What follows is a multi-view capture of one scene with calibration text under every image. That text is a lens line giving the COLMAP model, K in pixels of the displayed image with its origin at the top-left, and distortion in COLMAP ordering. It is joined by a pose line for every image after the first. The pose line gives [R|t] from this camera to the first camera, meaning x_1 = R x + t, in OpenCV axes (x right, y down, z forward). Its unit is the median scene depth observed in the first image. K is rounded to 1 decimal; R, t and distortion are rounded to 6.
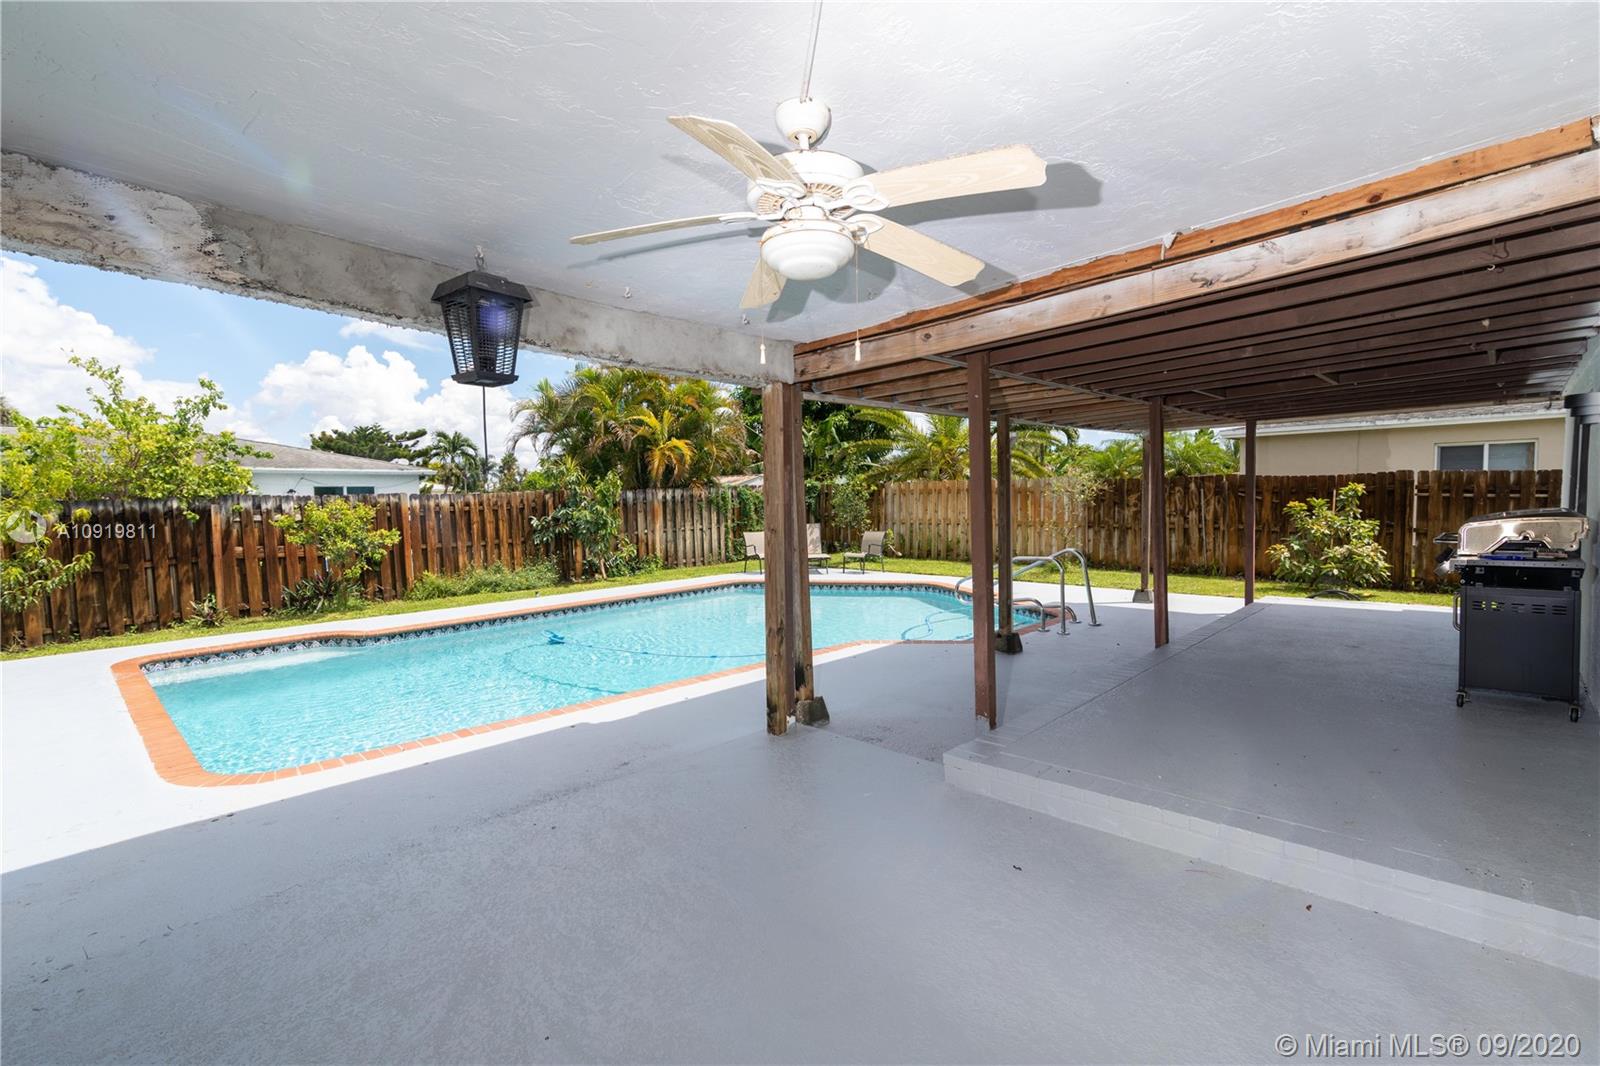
lens RADIAL K [[752.8, 0, 762.4], [0, 752.8, 546.6], [0, 0, 1]] dist [0.001748, -0.002186]
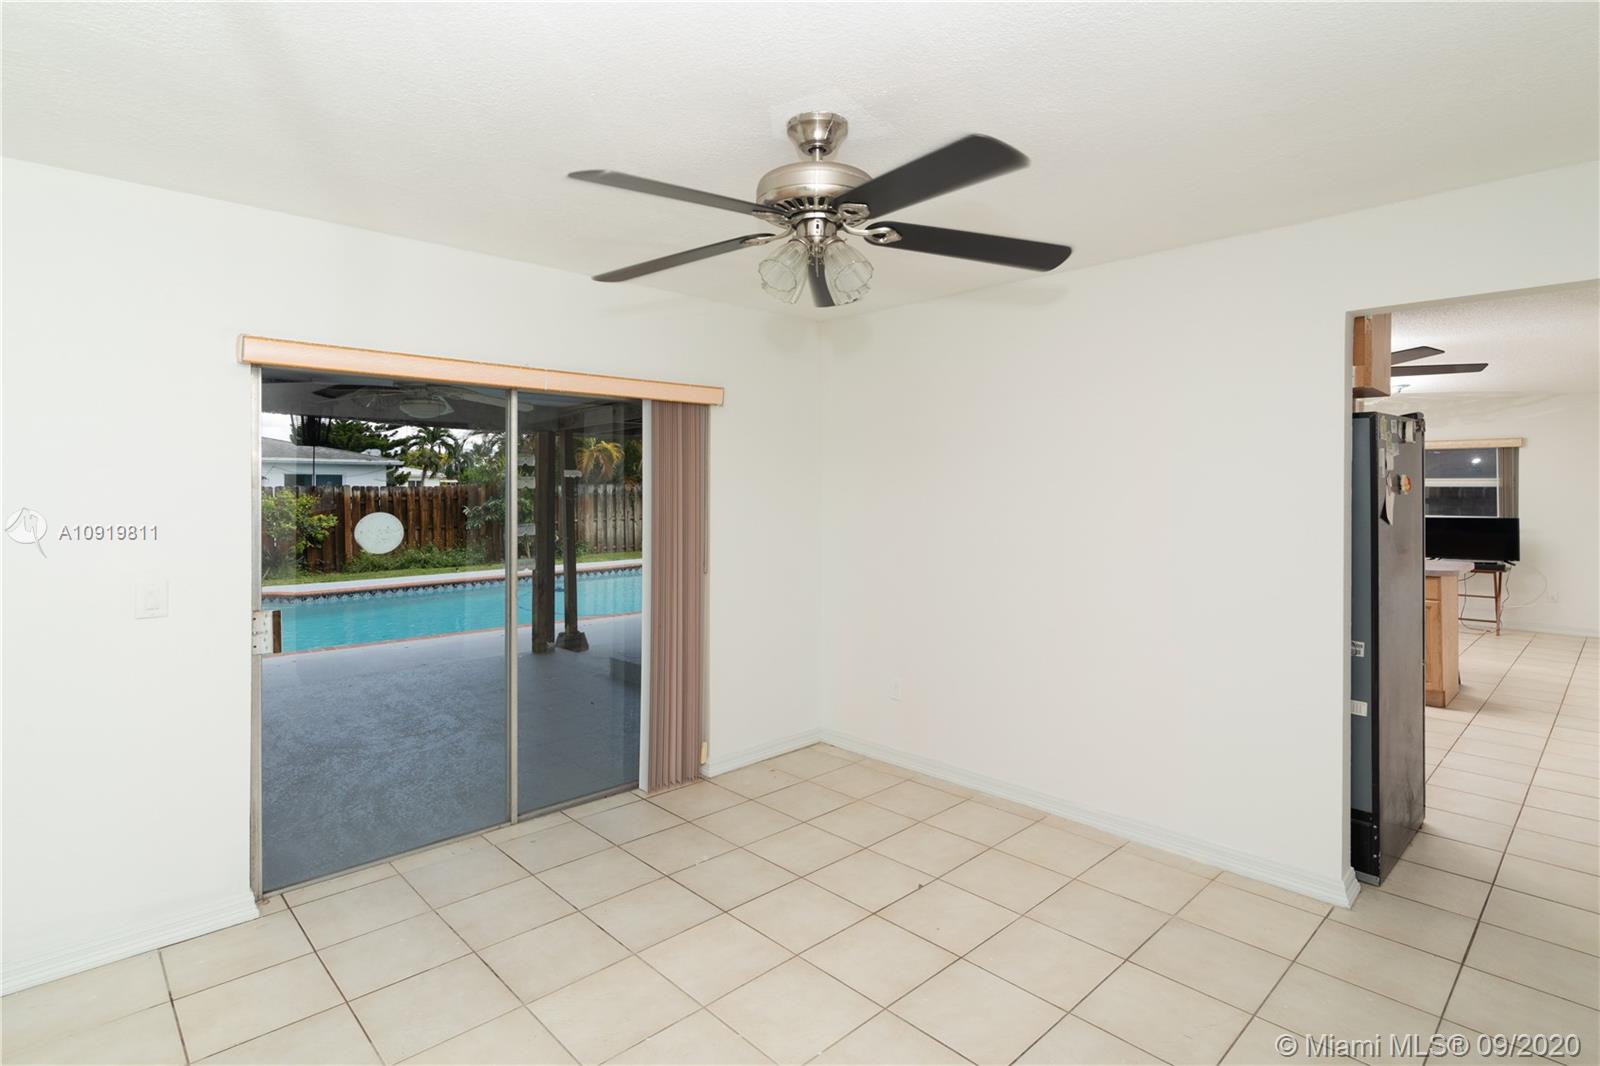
lens RADIAL K [[788.7, 0, 843.9], [0, 788.7, 498.7], [0, 0, 1]] dist [0.004084, -0.000662]
pose [[0.998152, 0.019733, 0.057477, 0.240497], [-0.016686, 0.998455, -0.053007, 0.005250], [-0.058434, 0.051950, 0.996939, -0.304649]]
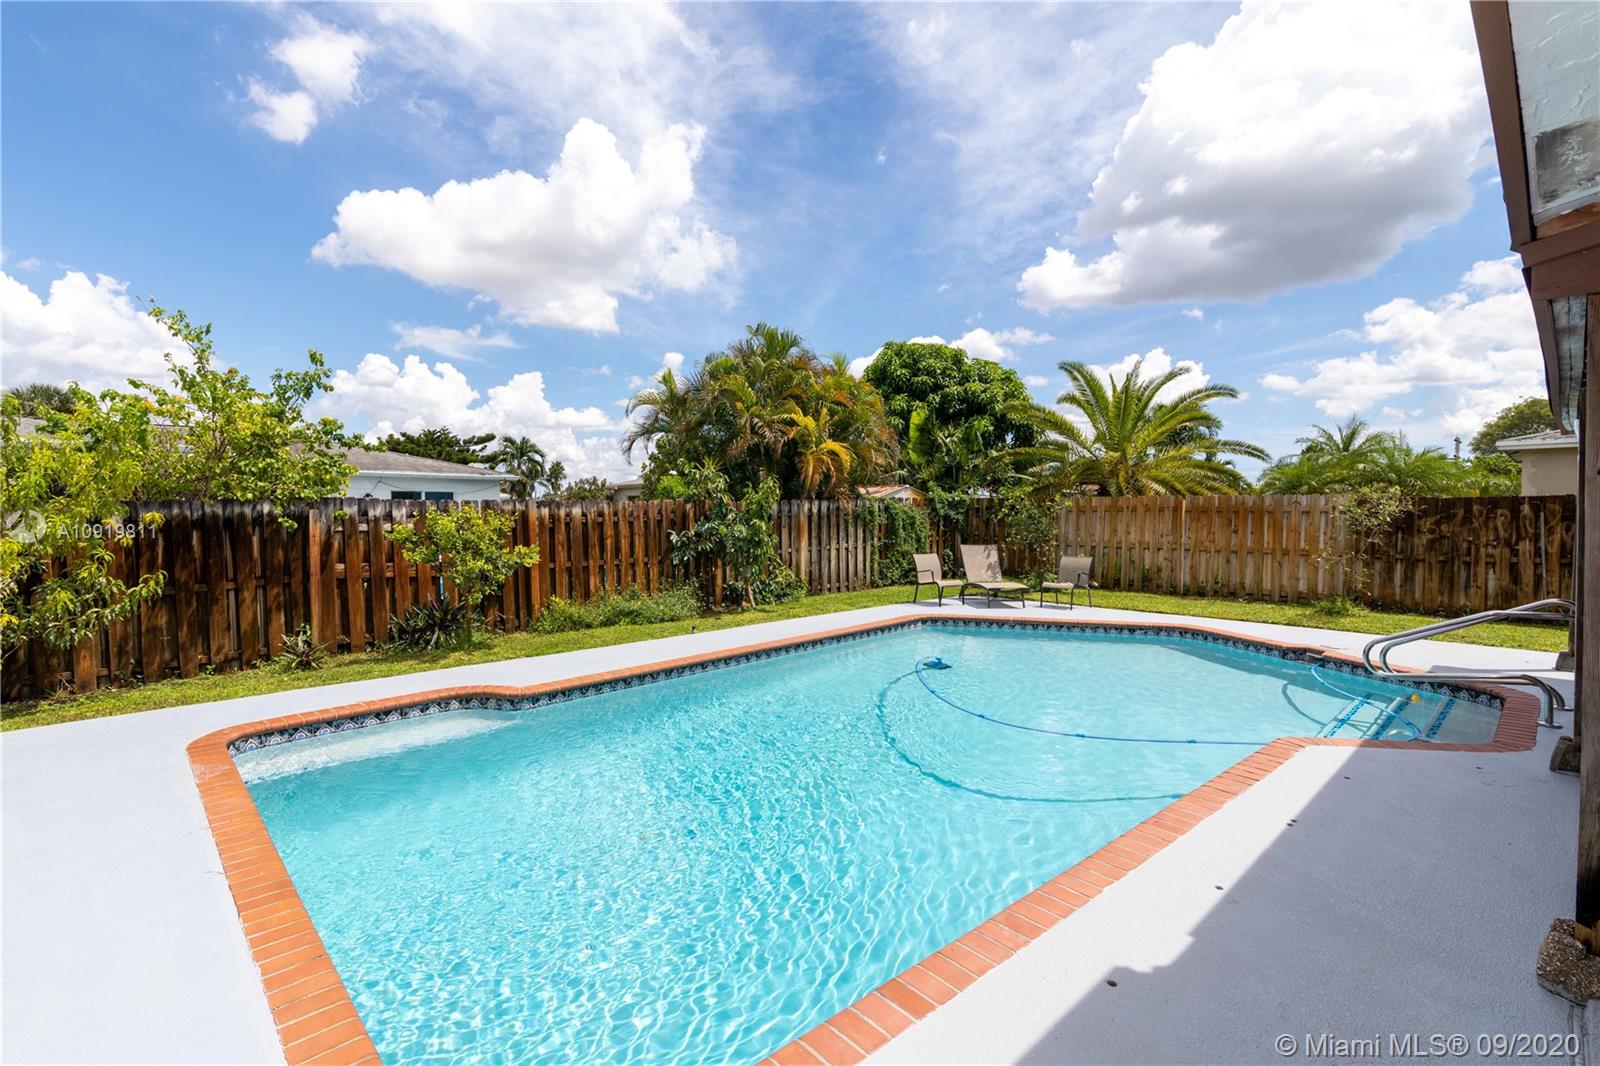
lens RADIAL K [[731.9, 0, 736.7], [0, 731.9, 539.8], [0, 0, 1]] dist [-0.000690, -0.002224]
pose [[0.998328, 0.020675, -0.053971, -0.203702], [-0.022007, 0.999465, -0.024197, -0.012875], [0.053442, 0.025344, 0.998249, 0.218682]]
